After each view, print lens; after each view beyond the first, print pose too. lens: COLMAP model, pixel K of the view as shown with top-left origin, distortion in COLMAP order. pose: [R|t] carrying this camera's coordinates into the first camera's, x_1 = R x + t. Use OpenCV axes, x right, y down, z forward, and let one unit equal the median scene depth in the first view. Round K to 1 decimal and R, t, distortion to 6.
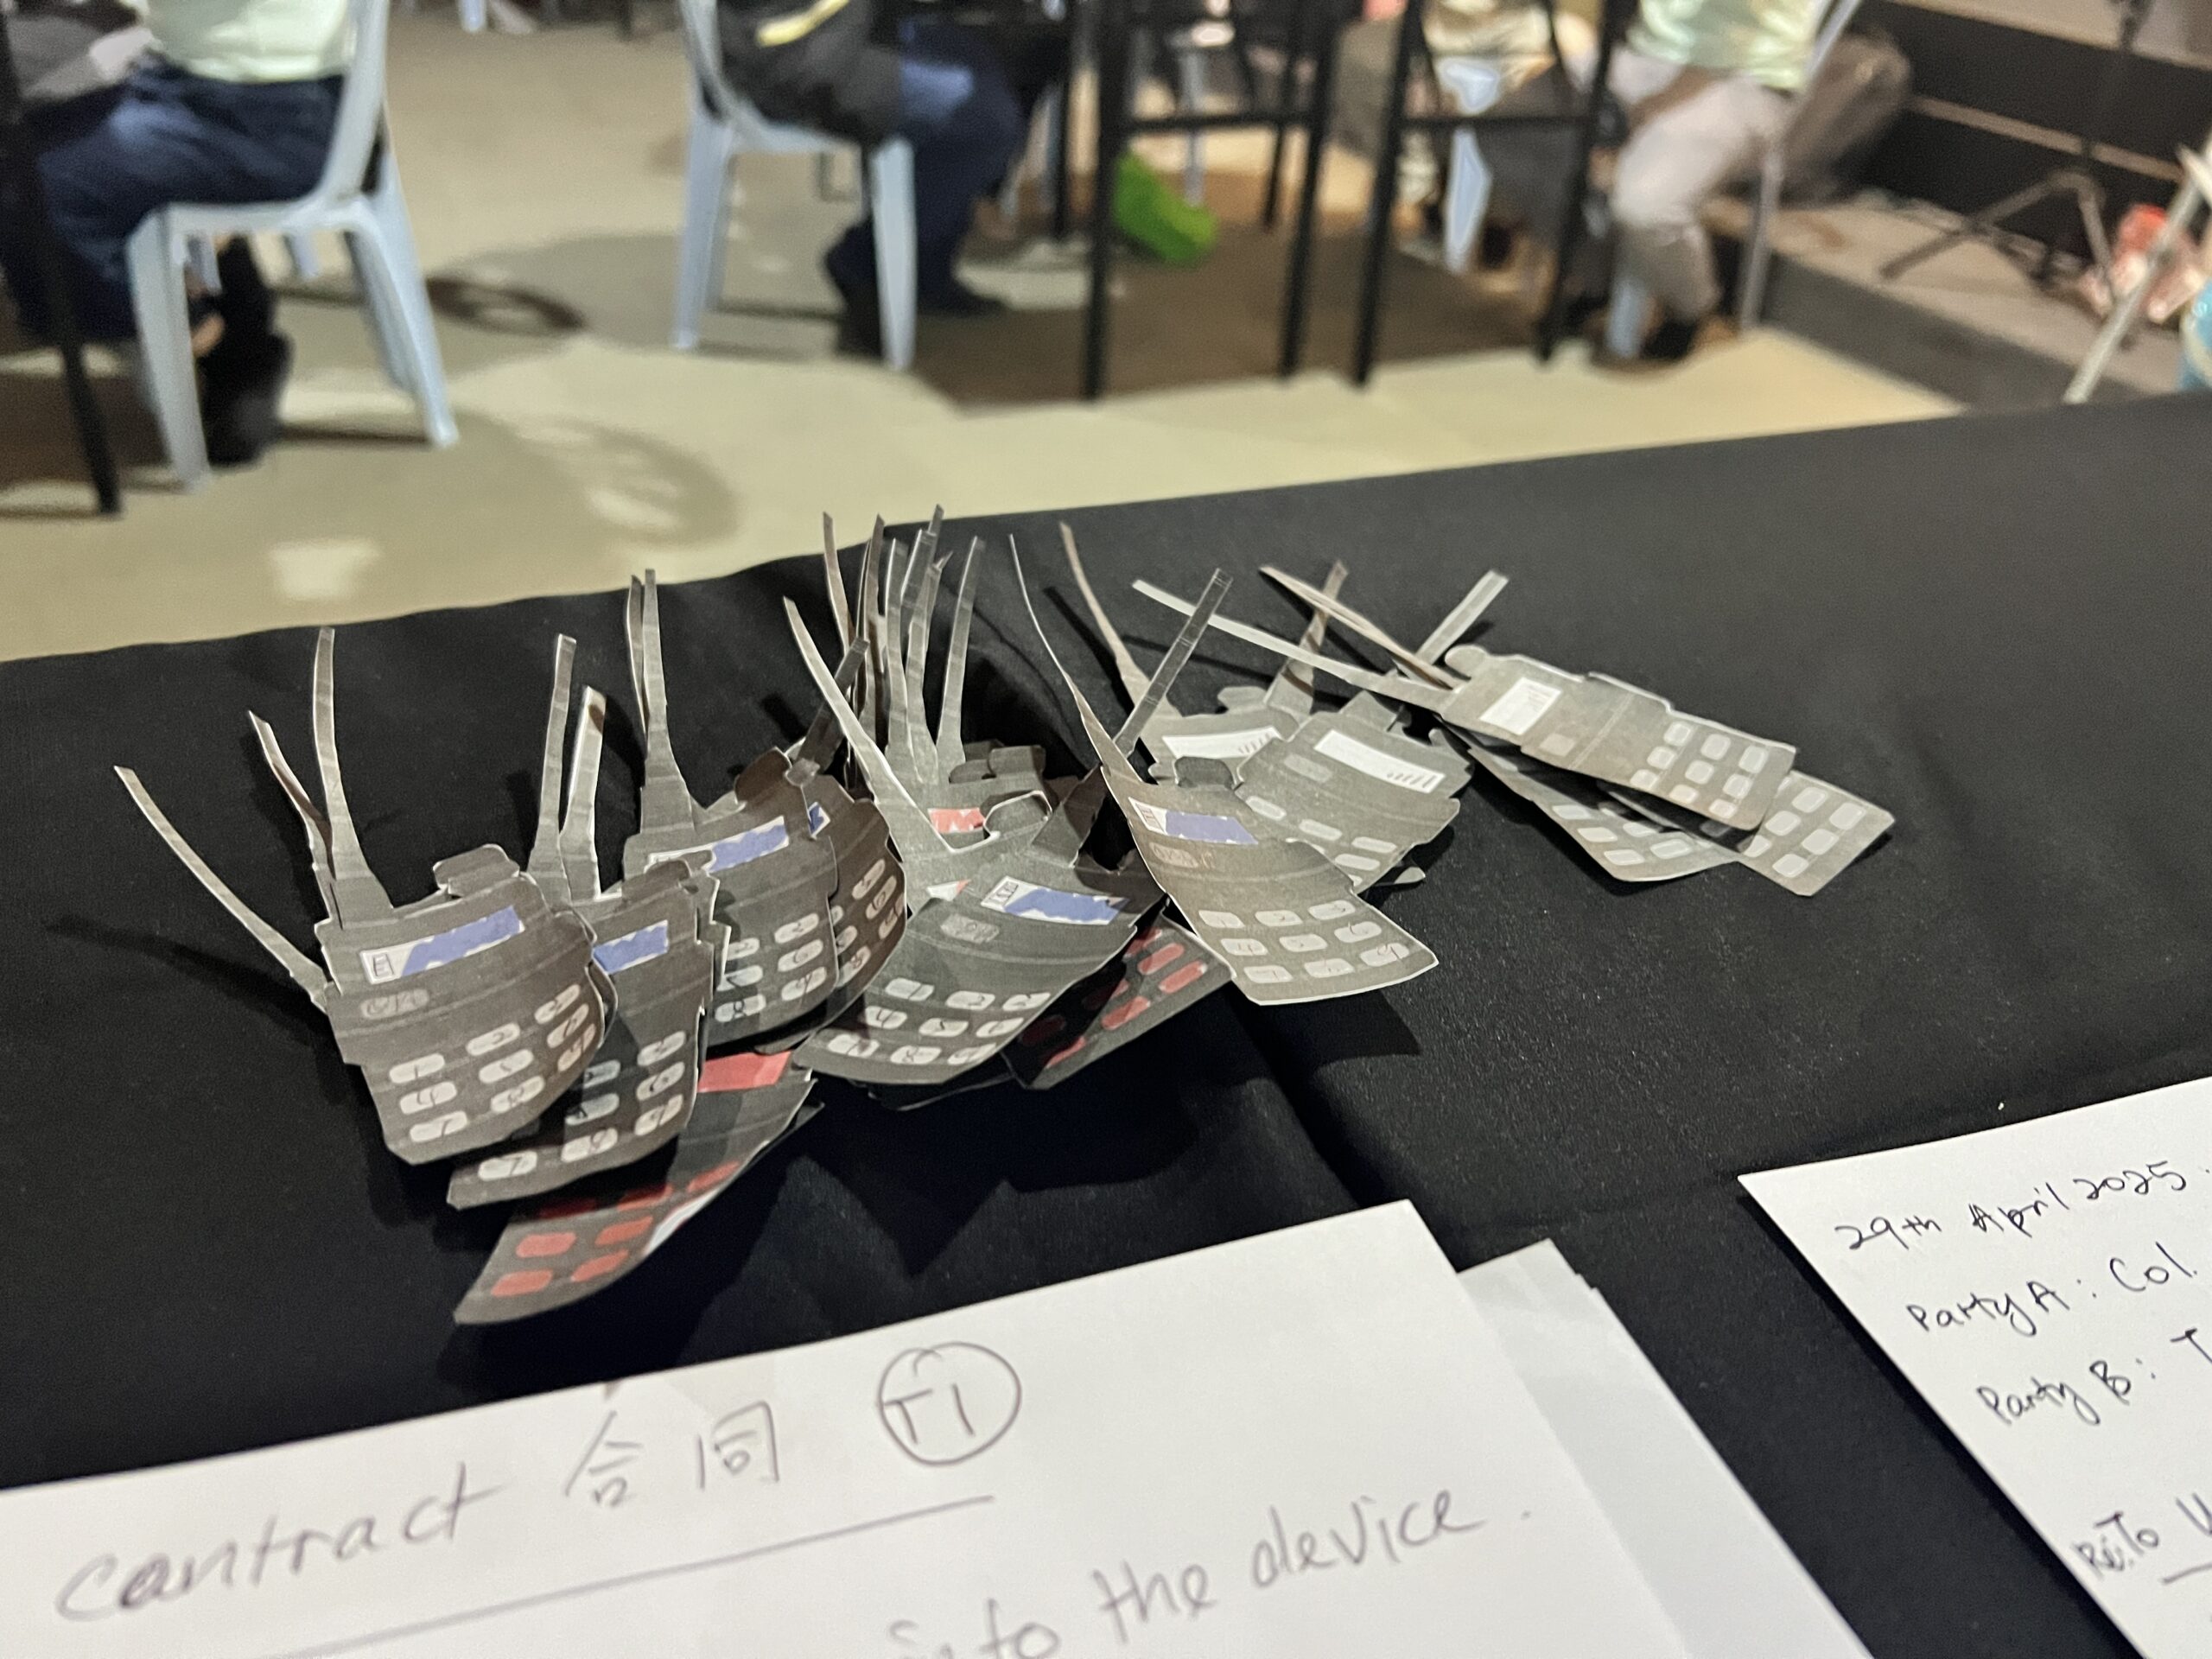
lens RADIAL K [[1668.2, 0, 1094.0], [0, 1668.2, 827.3], [0, 0, 1]] dist [0.062469, -0.068854]
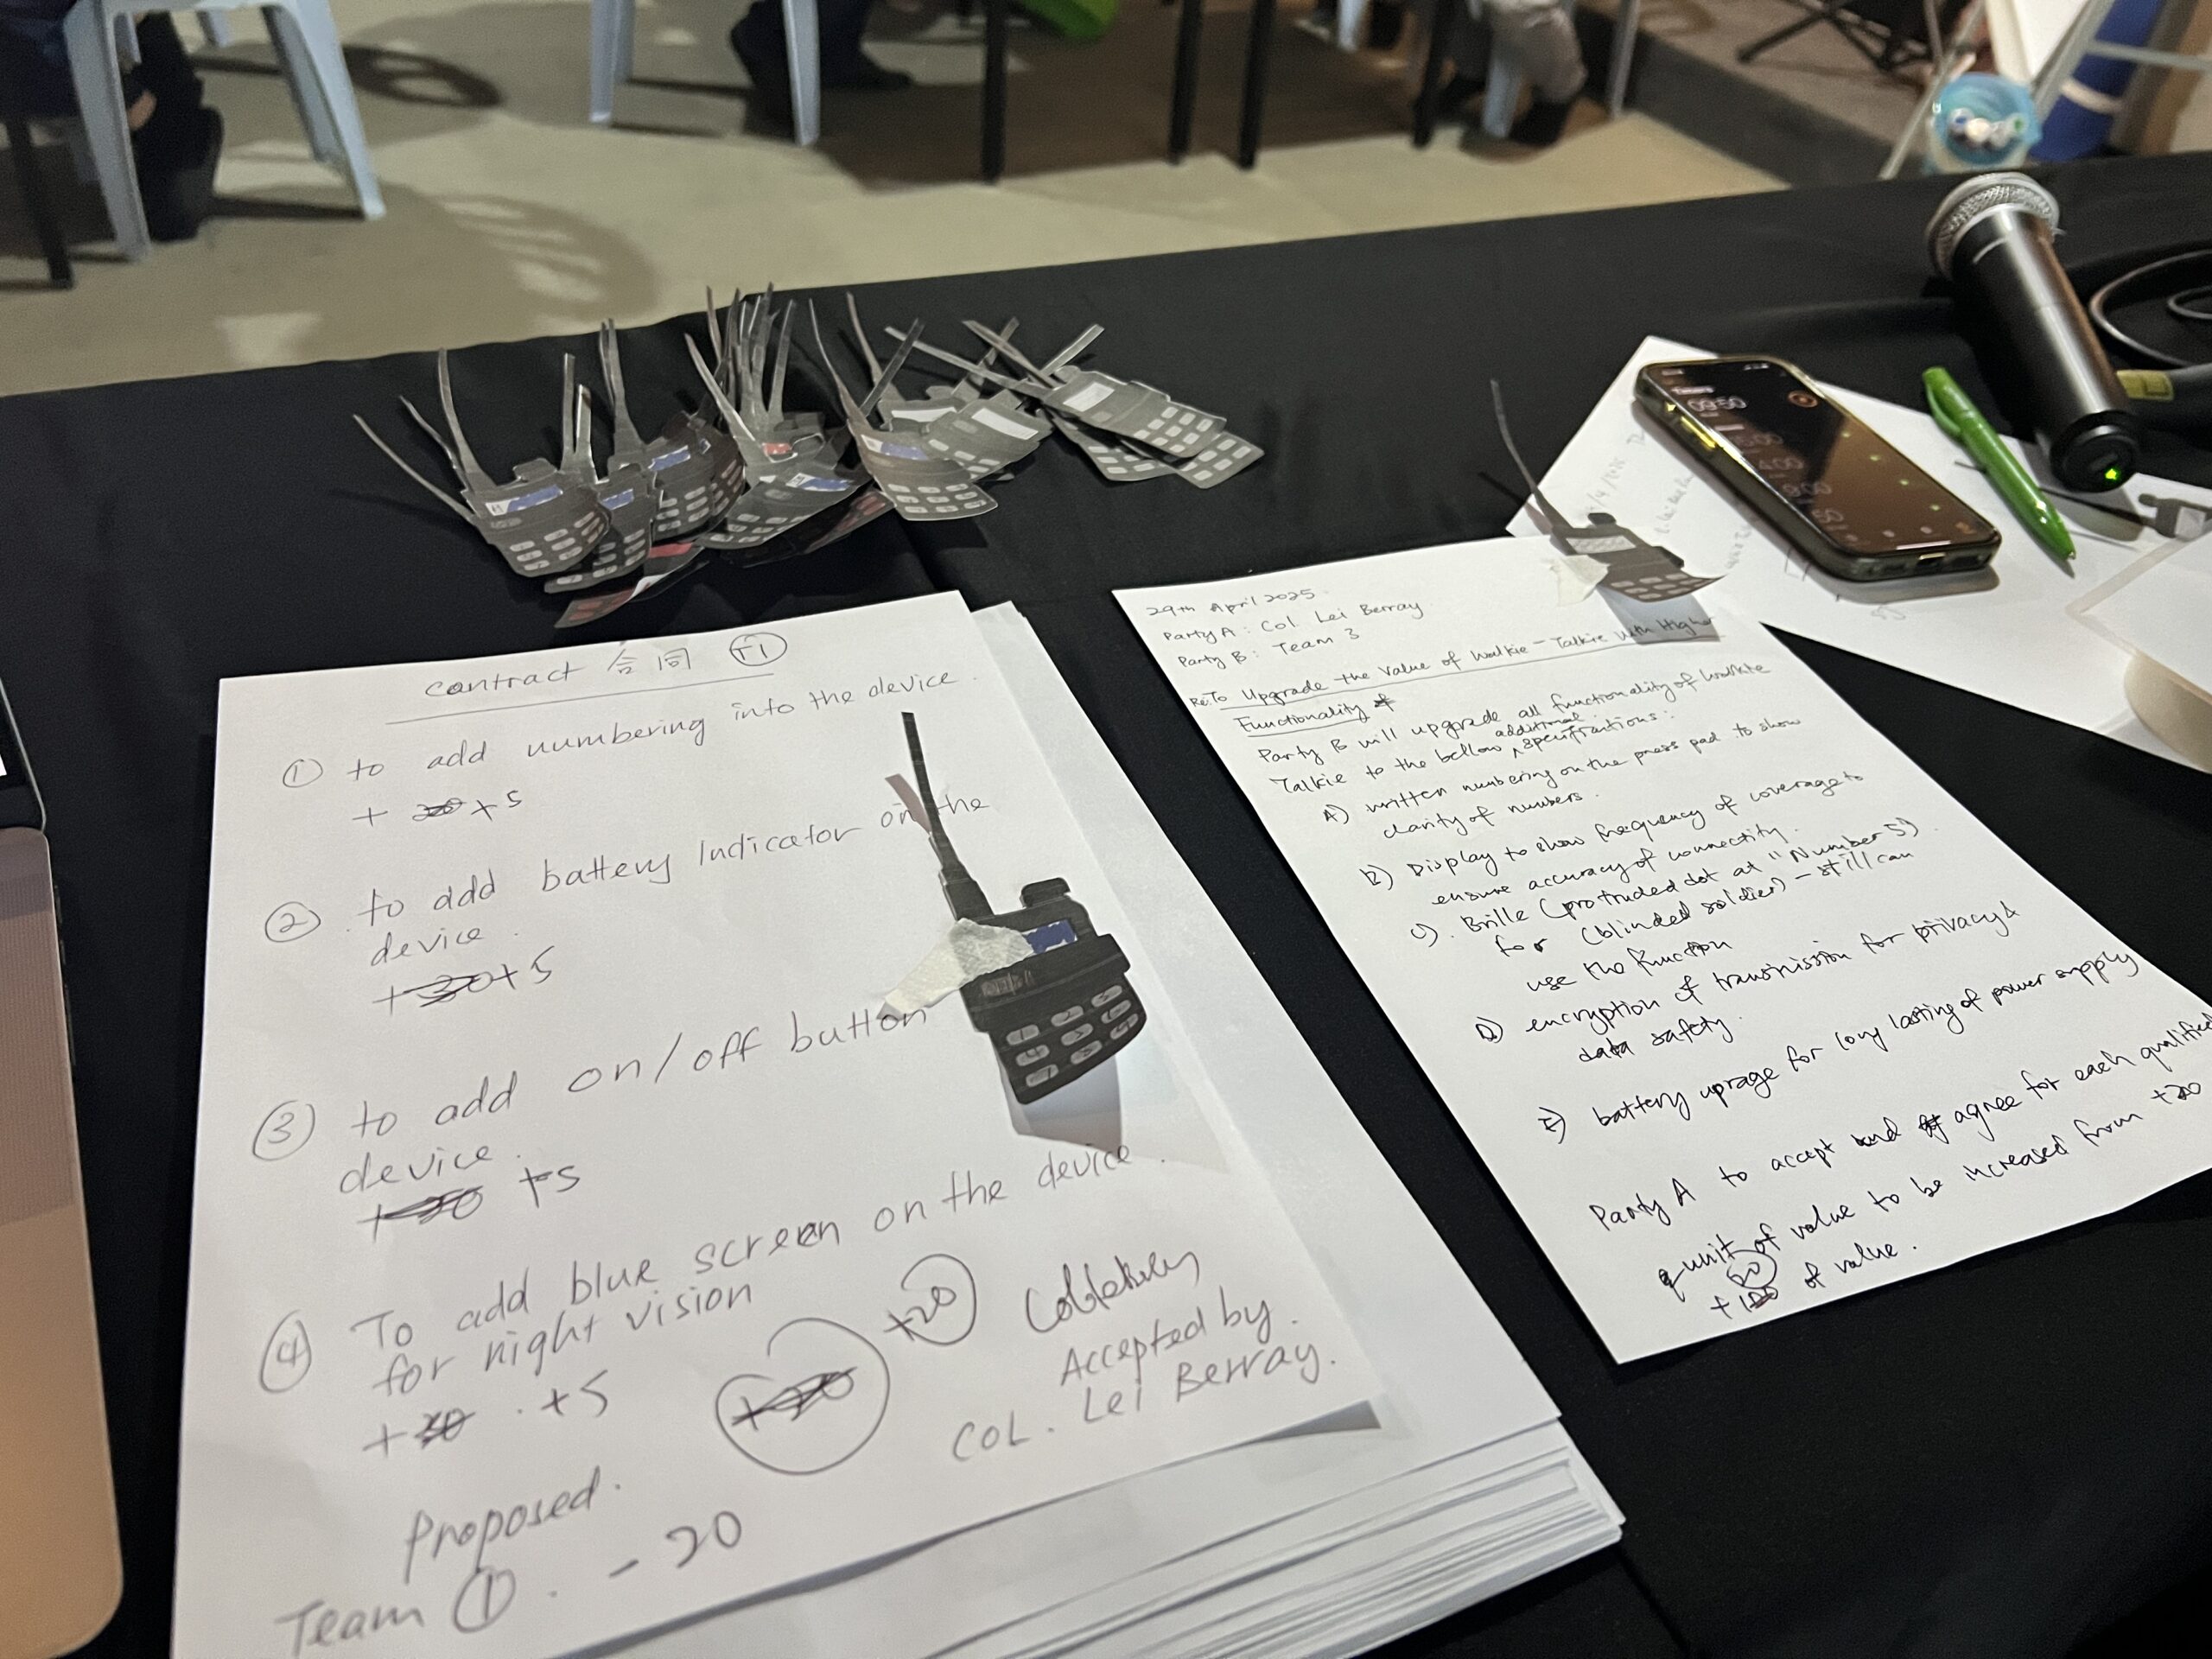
lens RADIAL K [[1668.2, 0, 1094.0], [0, 1668.2, 827.3], [0, 0, 1]] dist [0.062469, -0.068854]
pose [[0.999340, -0.007845, 0.035479, 0.207950], [0.003394, 0.992300, 0.123813, 0.186441], [-0.036177, -0.123611, 0.991671, -0.983048]]
